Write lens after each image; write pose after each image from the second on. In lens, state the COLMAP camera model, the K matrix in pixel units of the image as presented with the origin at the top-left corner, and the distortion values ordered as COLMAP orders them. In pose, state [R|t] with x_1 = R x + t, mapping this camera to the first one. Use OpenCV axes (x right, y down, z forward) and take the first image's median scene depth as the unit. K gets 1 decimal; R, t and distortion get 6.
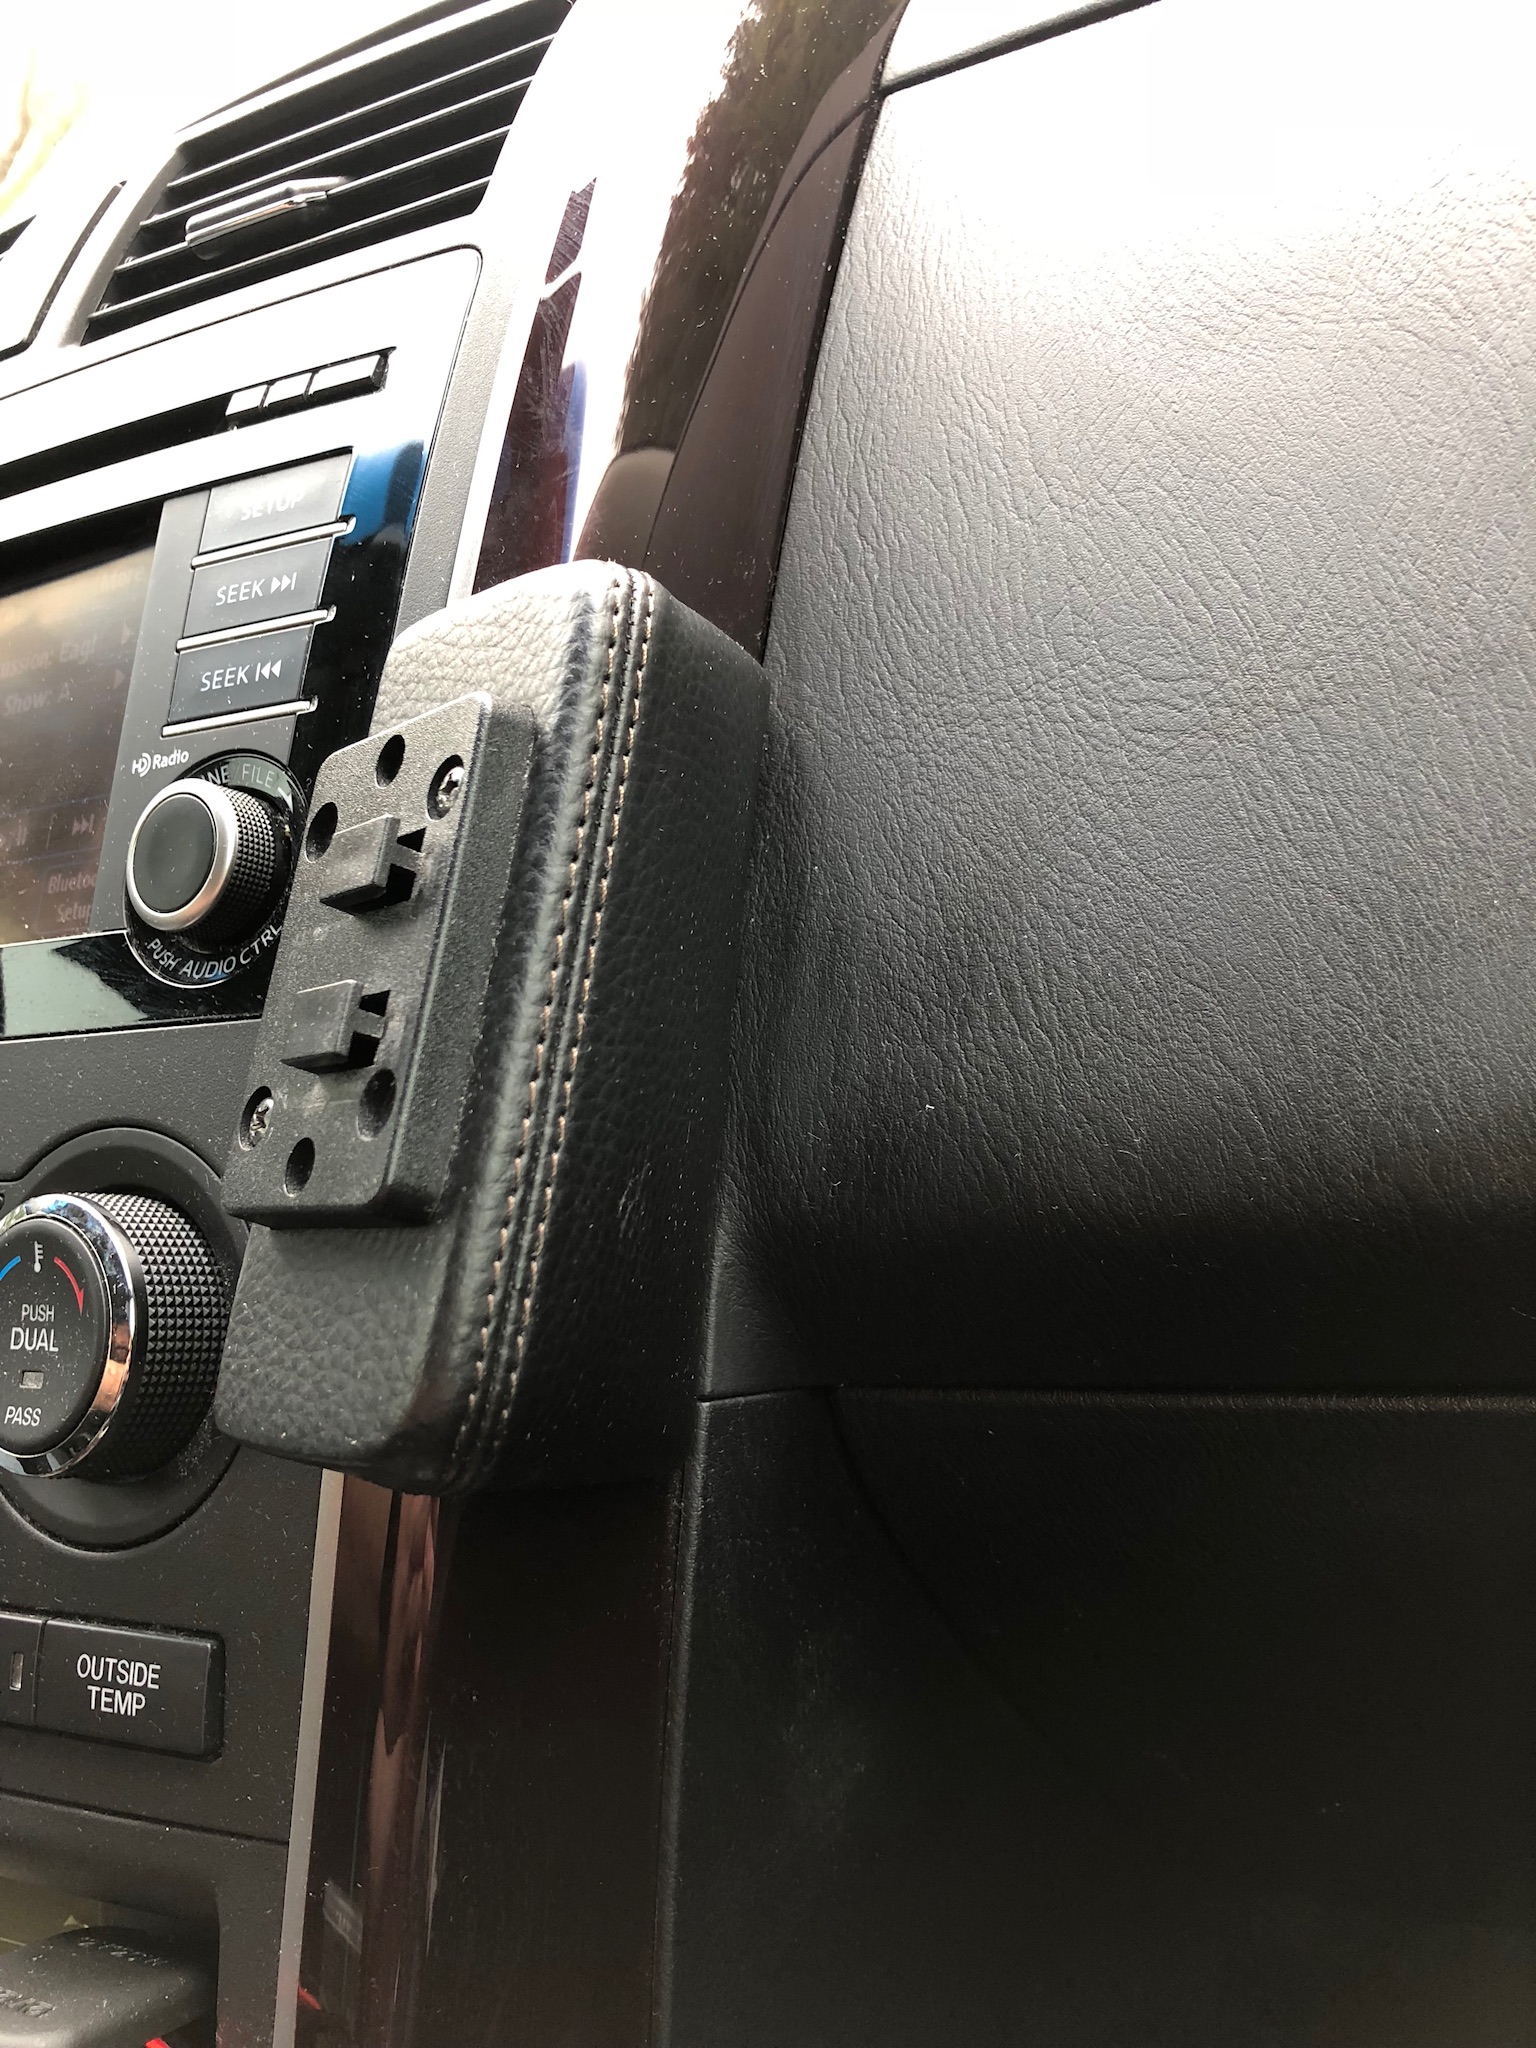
lens RADIAL K [[1712.1, 0, 767.9], [0, 1712.1, 1020.2], [0, 0, 1]] dist [-0.028393, 0.009525]
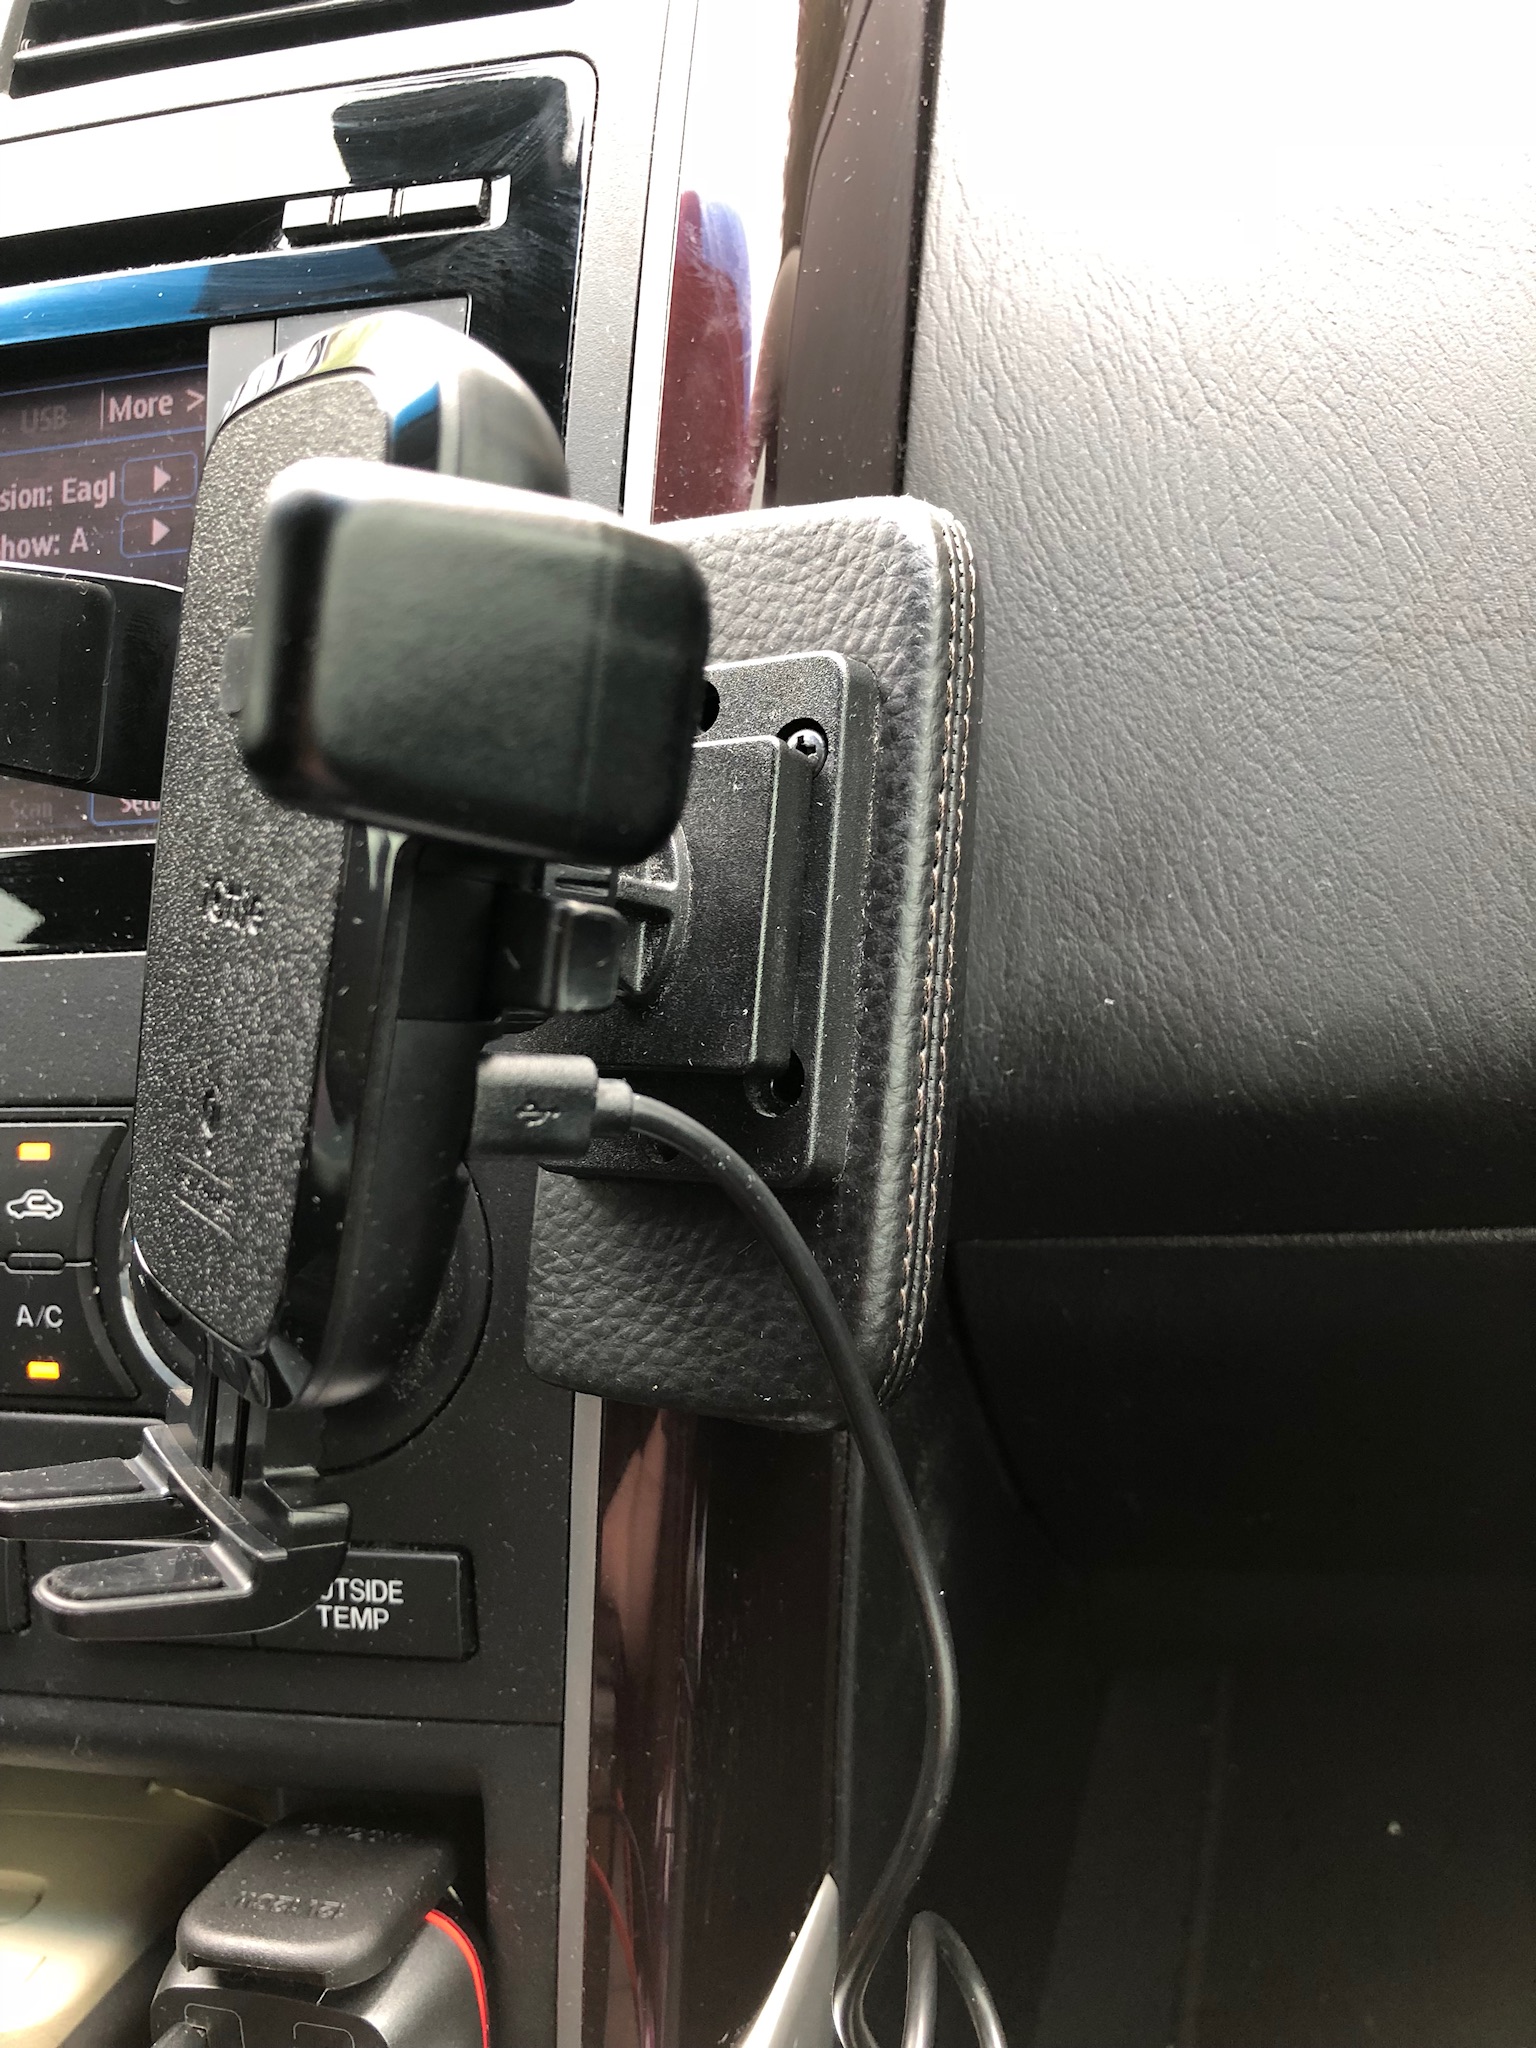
lens RADIAL K [[1712.1, 0, 766.9], [0, 1712.1, 1011.0], [0, 0, 1]] dist [-0.028393, 0.009525]
pose [[0.966965, -0.052047, 0.249539, -0.381957], [0.006065, 0.983354, 0.181599, -0.139272], [-0.254837, -0.174086, 0.951185, 0.033165]]
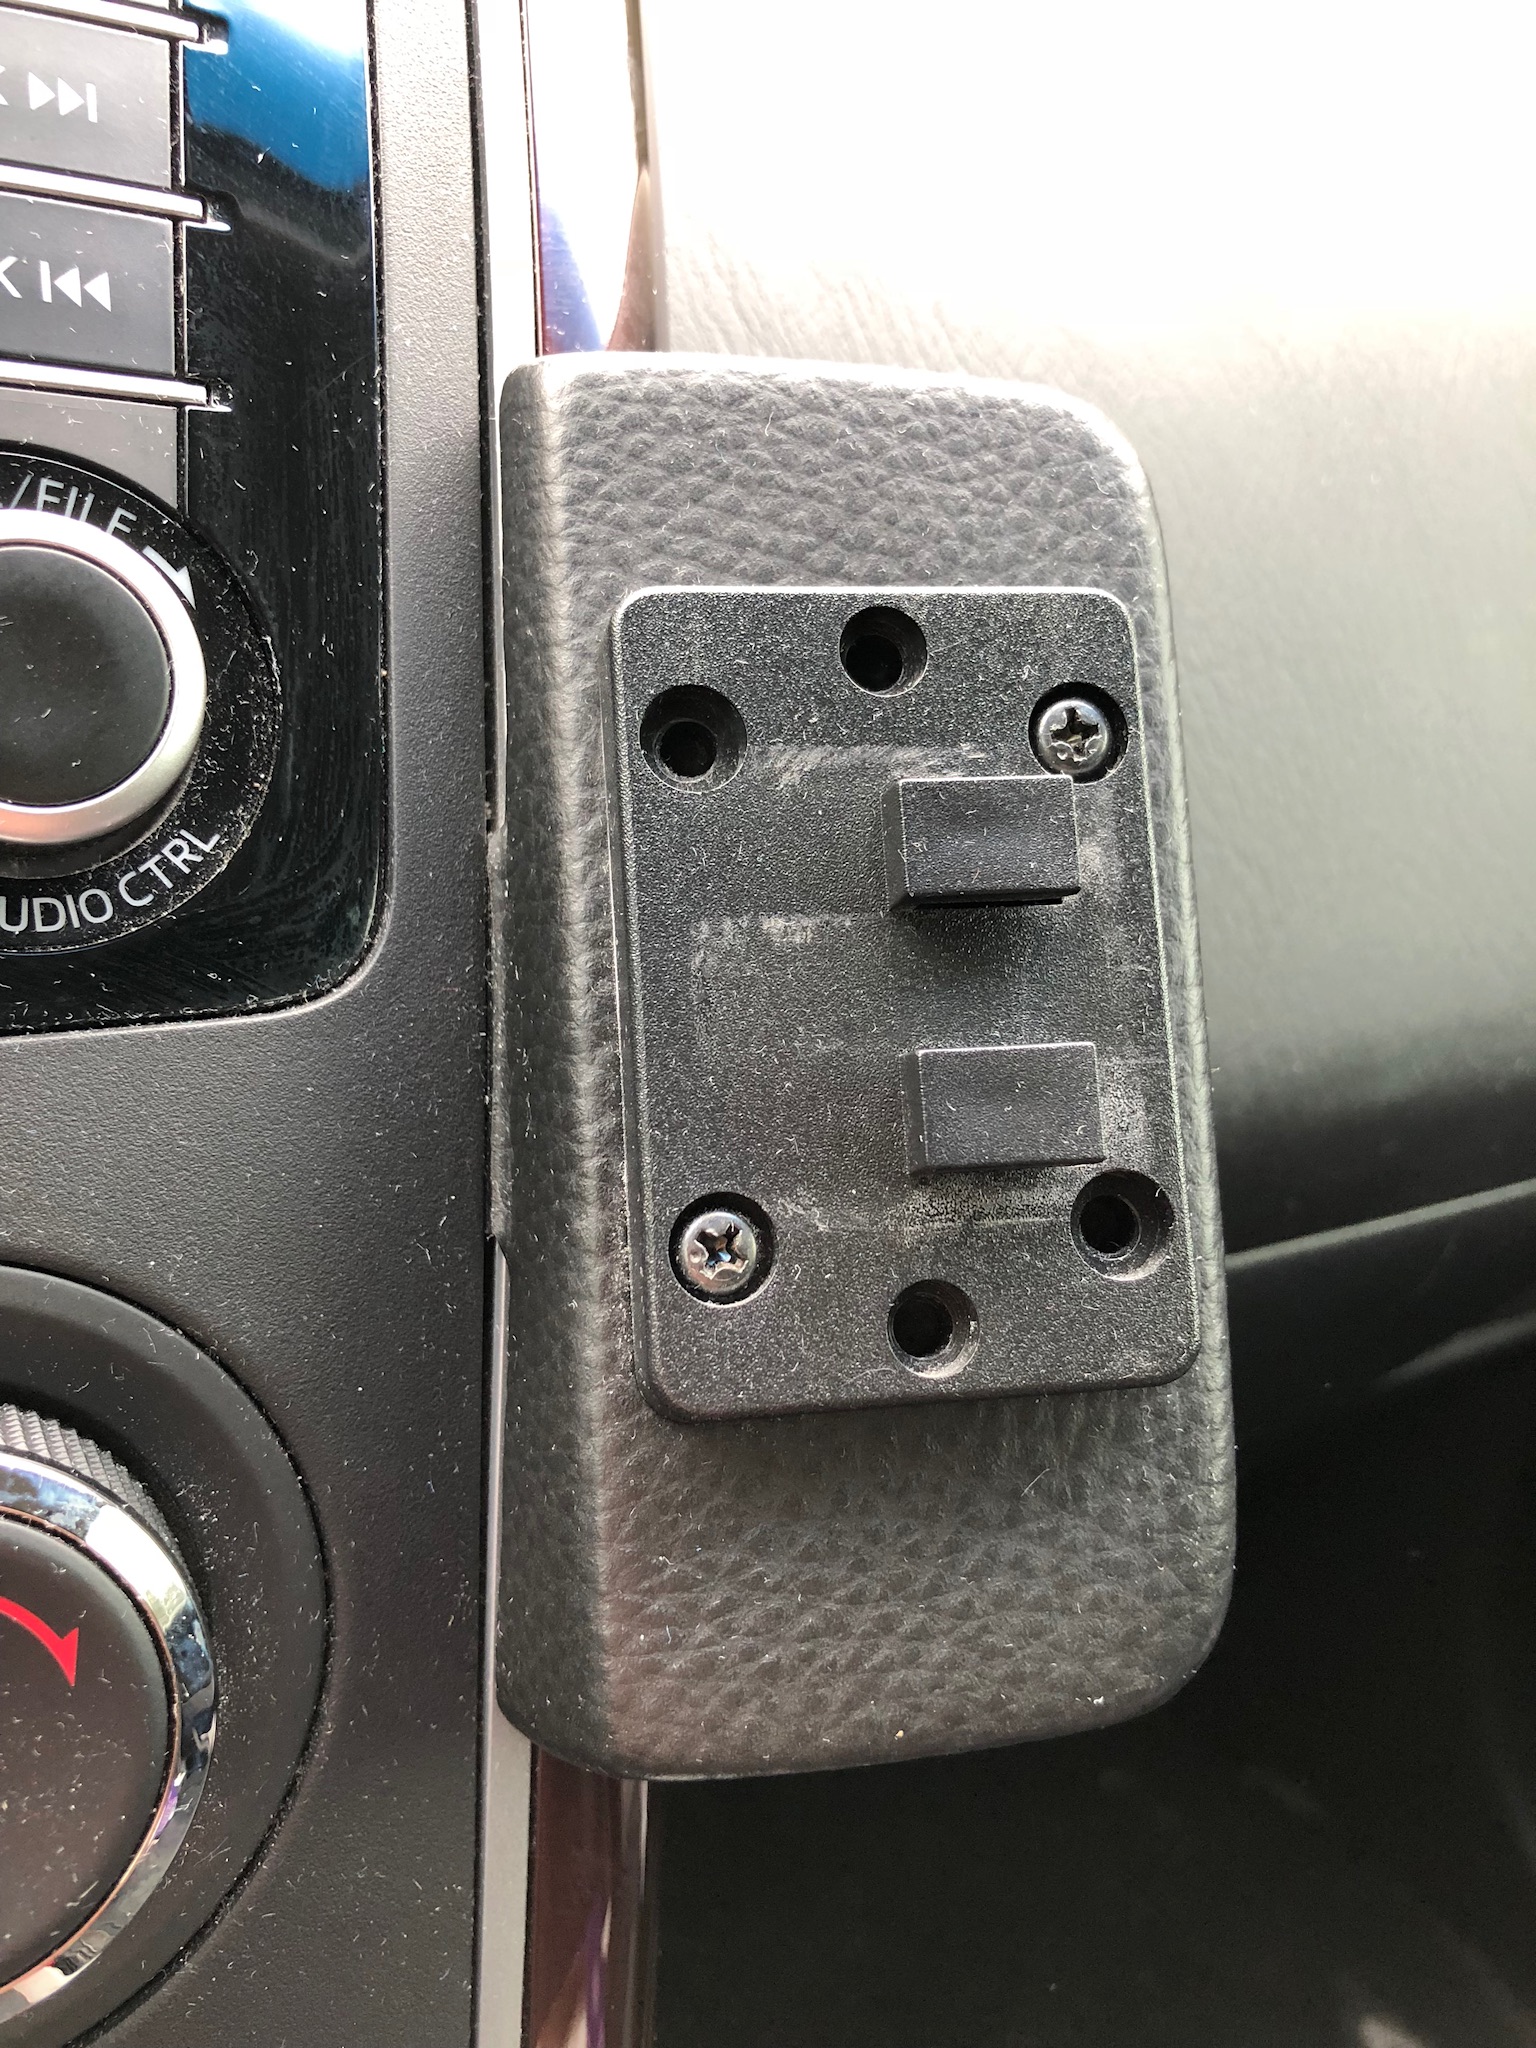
lens RADIAL K [[1712.1, 0, 775.4], [0, 1712.1, 1029.7], [0, 0, 1]] dist [-0.028393, 0.009525]
pose [[0.532174, -0.083609, 0.842496, -0.680105], [-0.075348, 0.986486, 0.145493, -0.090648], [-0.843275, -0.140908, 0.518682, 0.612914]]
